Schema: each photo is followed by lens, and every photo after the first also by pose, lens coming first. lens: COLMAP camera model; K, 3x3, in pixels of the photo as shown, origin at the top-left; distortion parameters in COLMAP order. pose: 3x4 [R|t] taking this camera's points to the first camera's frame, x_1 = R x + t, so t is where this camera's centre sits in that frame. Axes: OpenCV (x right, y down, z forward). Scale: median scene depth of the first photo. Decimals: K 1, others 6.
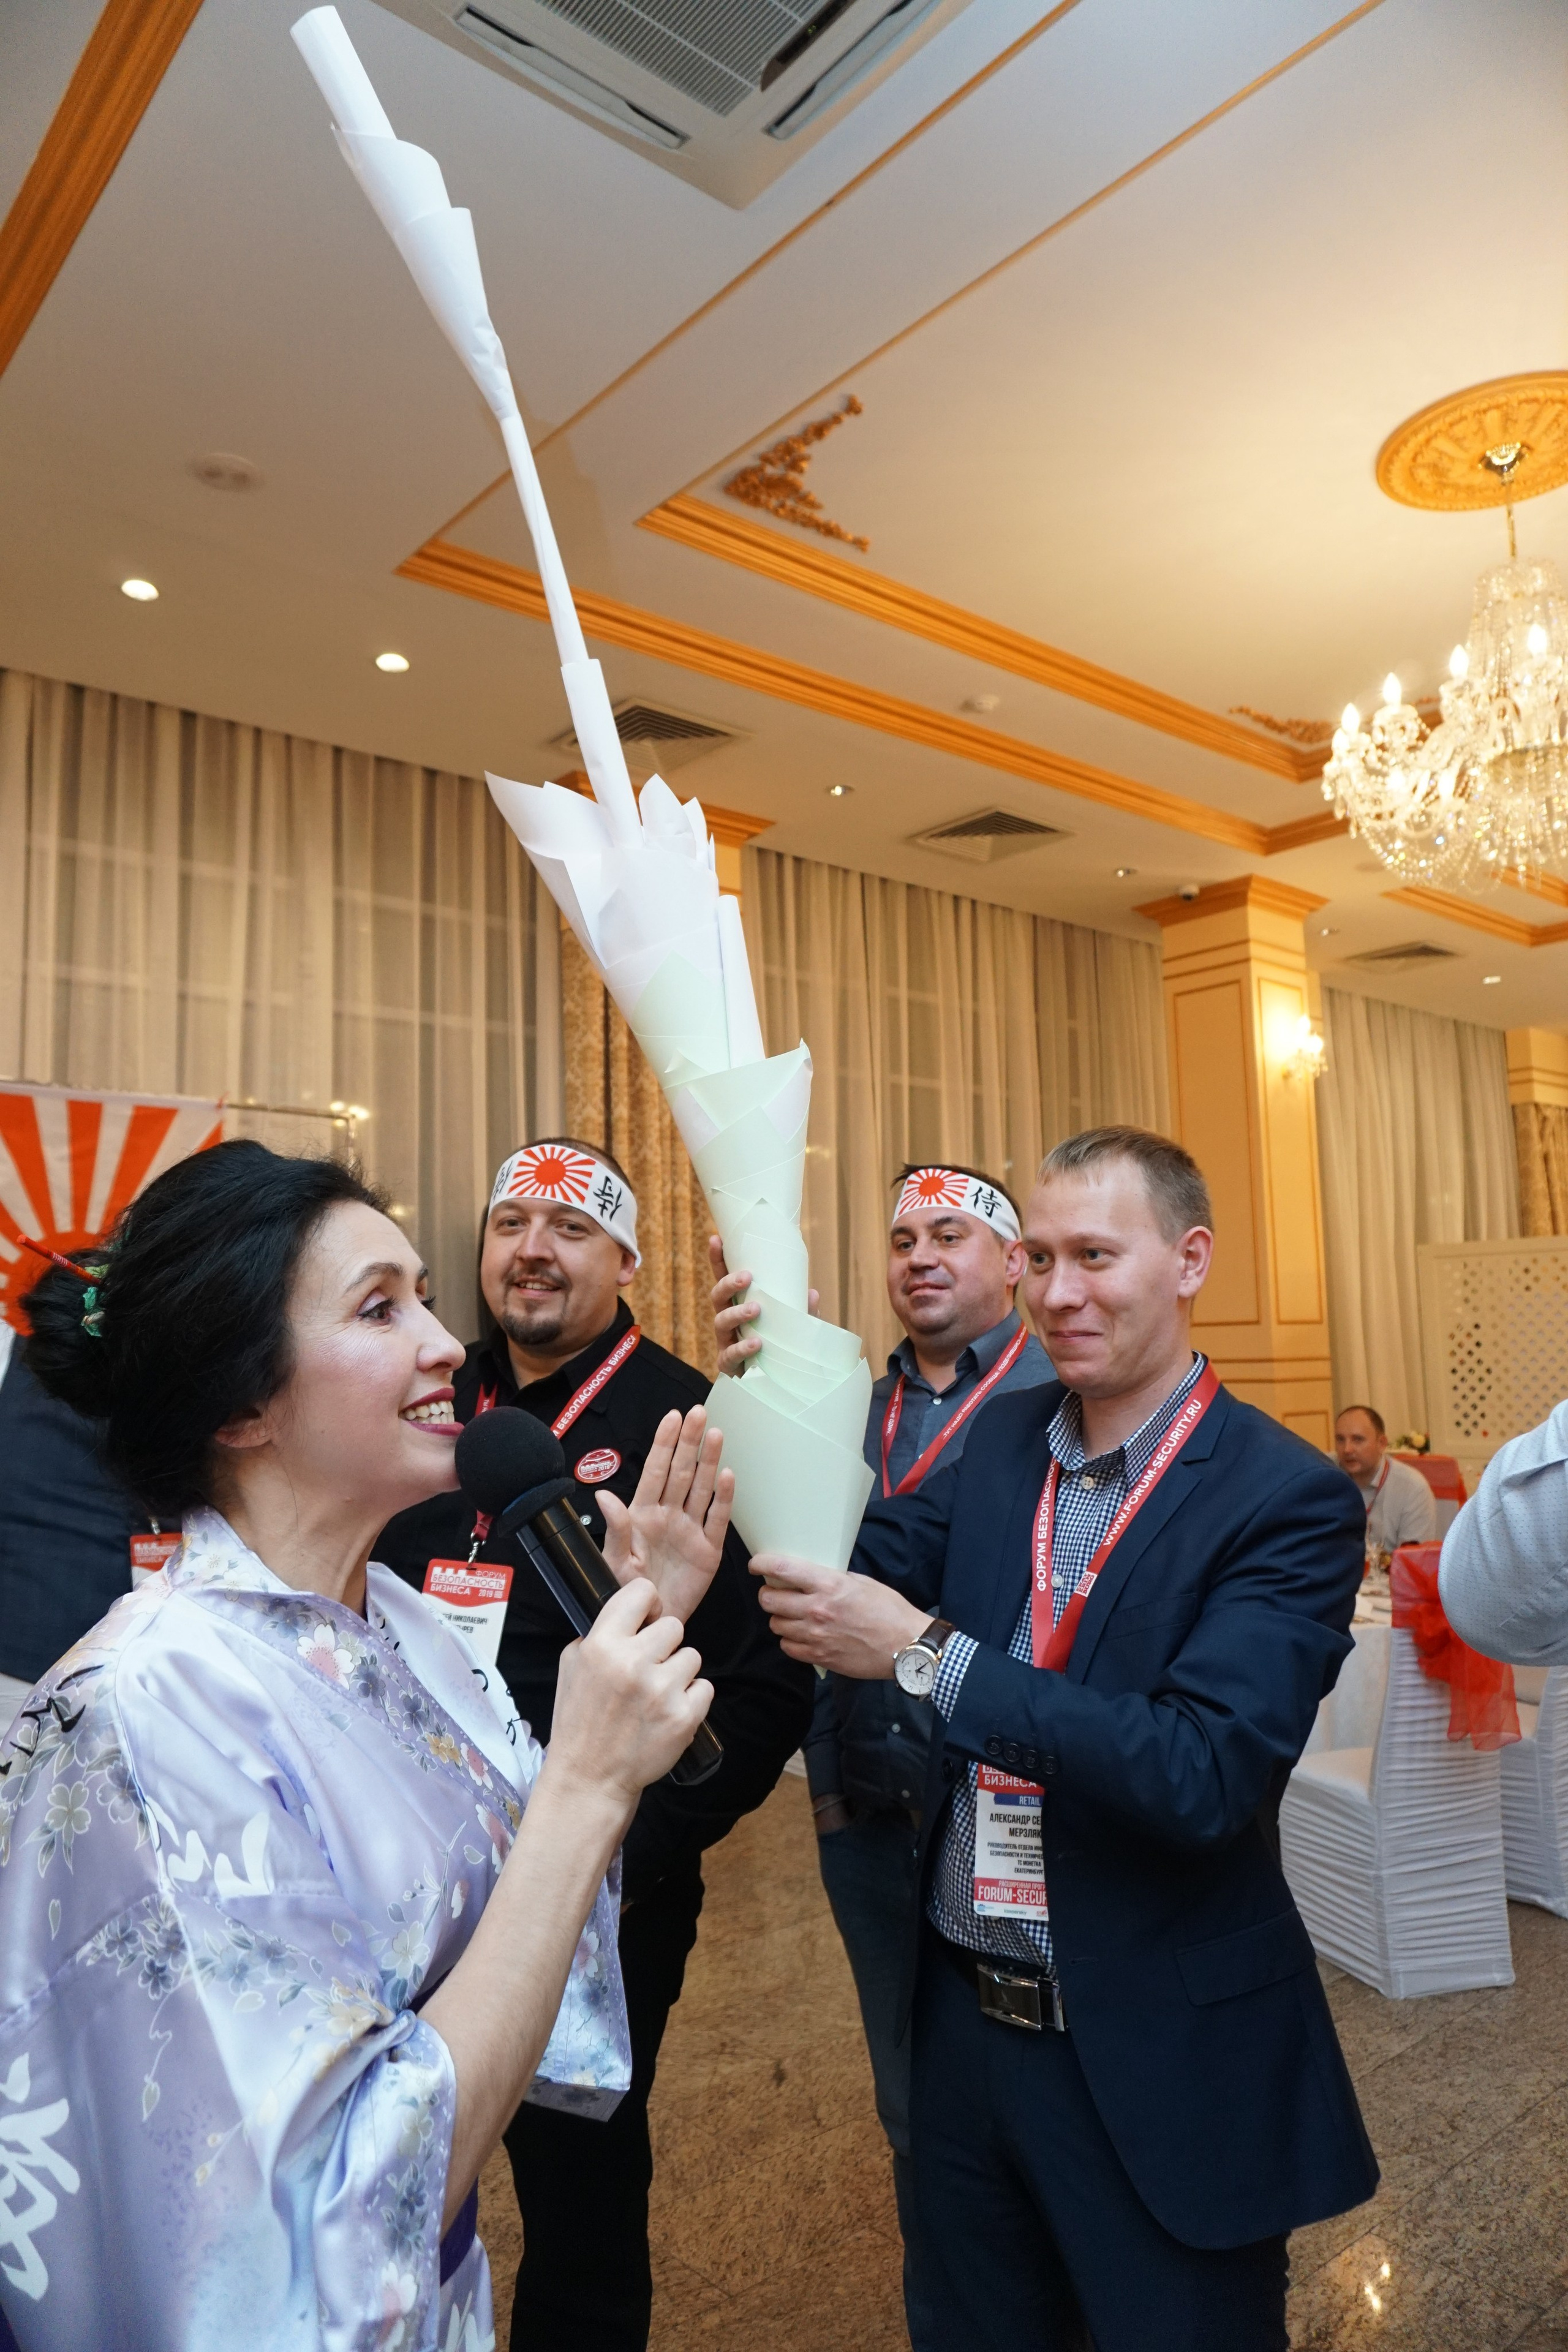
lens RADIAL K [[1595.8, 0, 775.1], [0, 1595.8, 1177.2], [0, 0, 1]] dist [-0.032597, 0.028087]
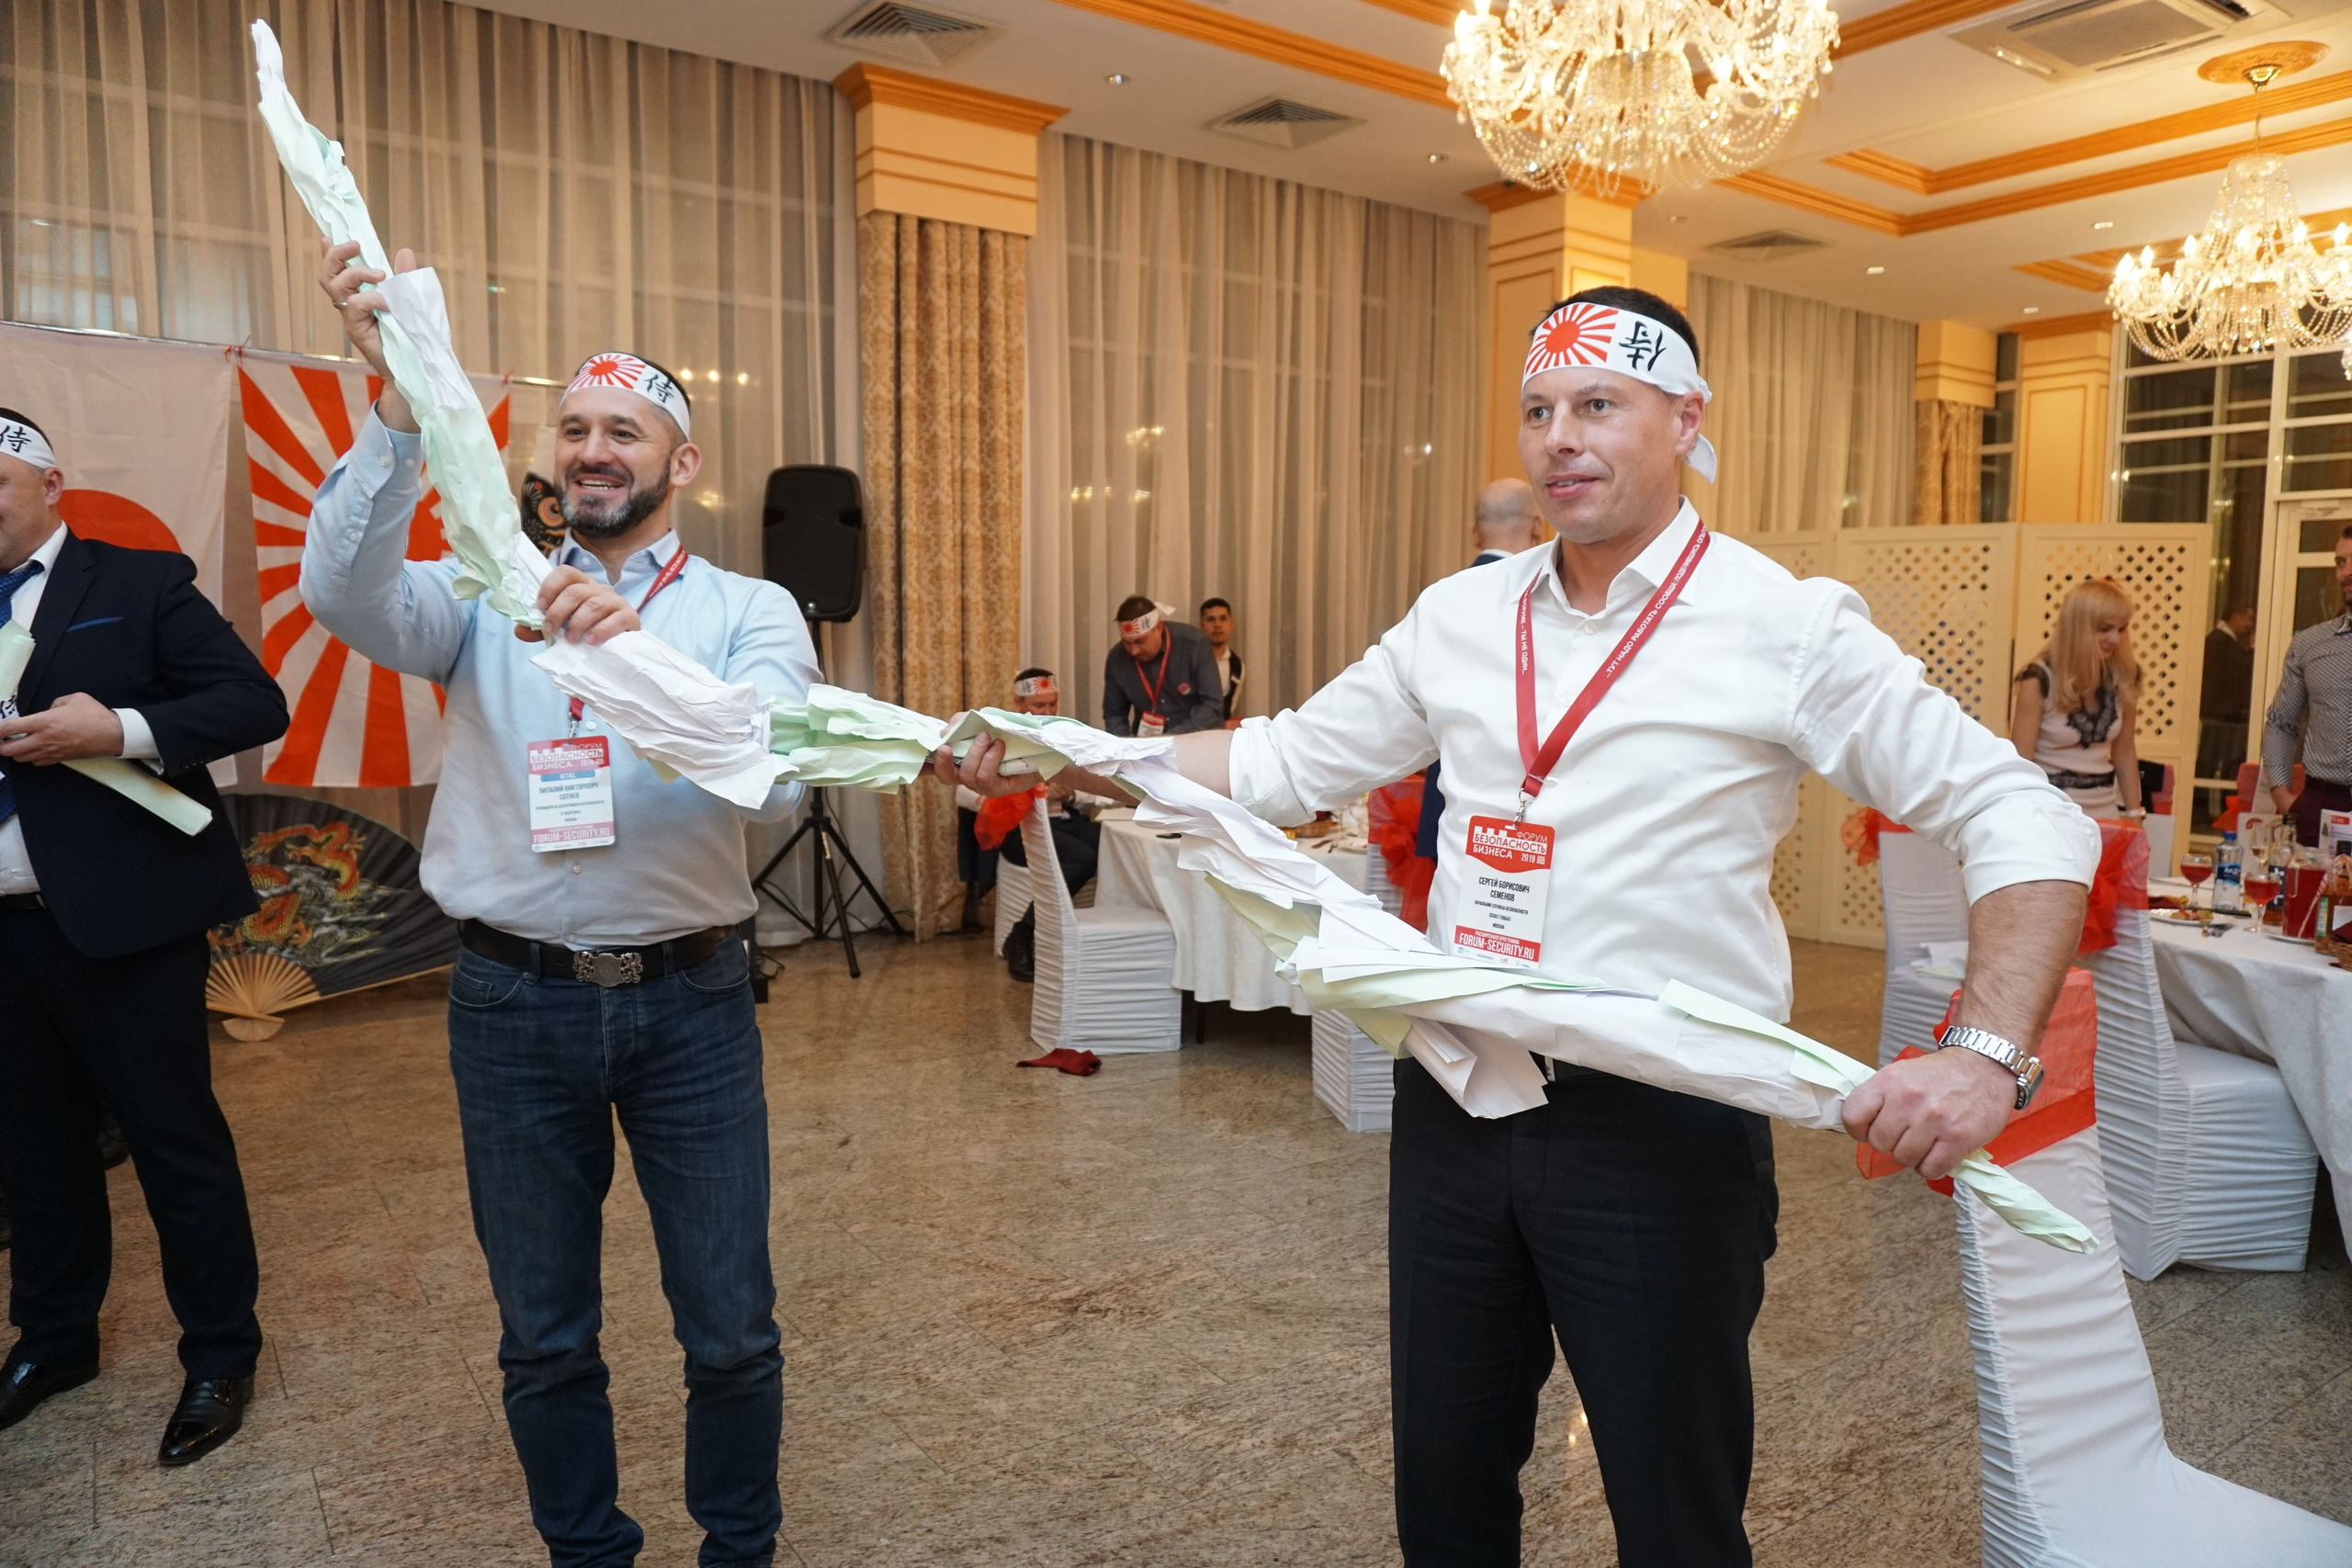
lens RADIAL K [[1595.6, 0, 1164.5], [0, 1595.6, 790.9], [0, 0, 1]] dist [-0.032597, 0.028087]
pose [[0.995533, 0.040509, -0.085284, 0.160757], [-0.022432, 0.978898, 0.203116, 0.002552], [0.091712, -0.200295, 0.975434, -0.093082]]
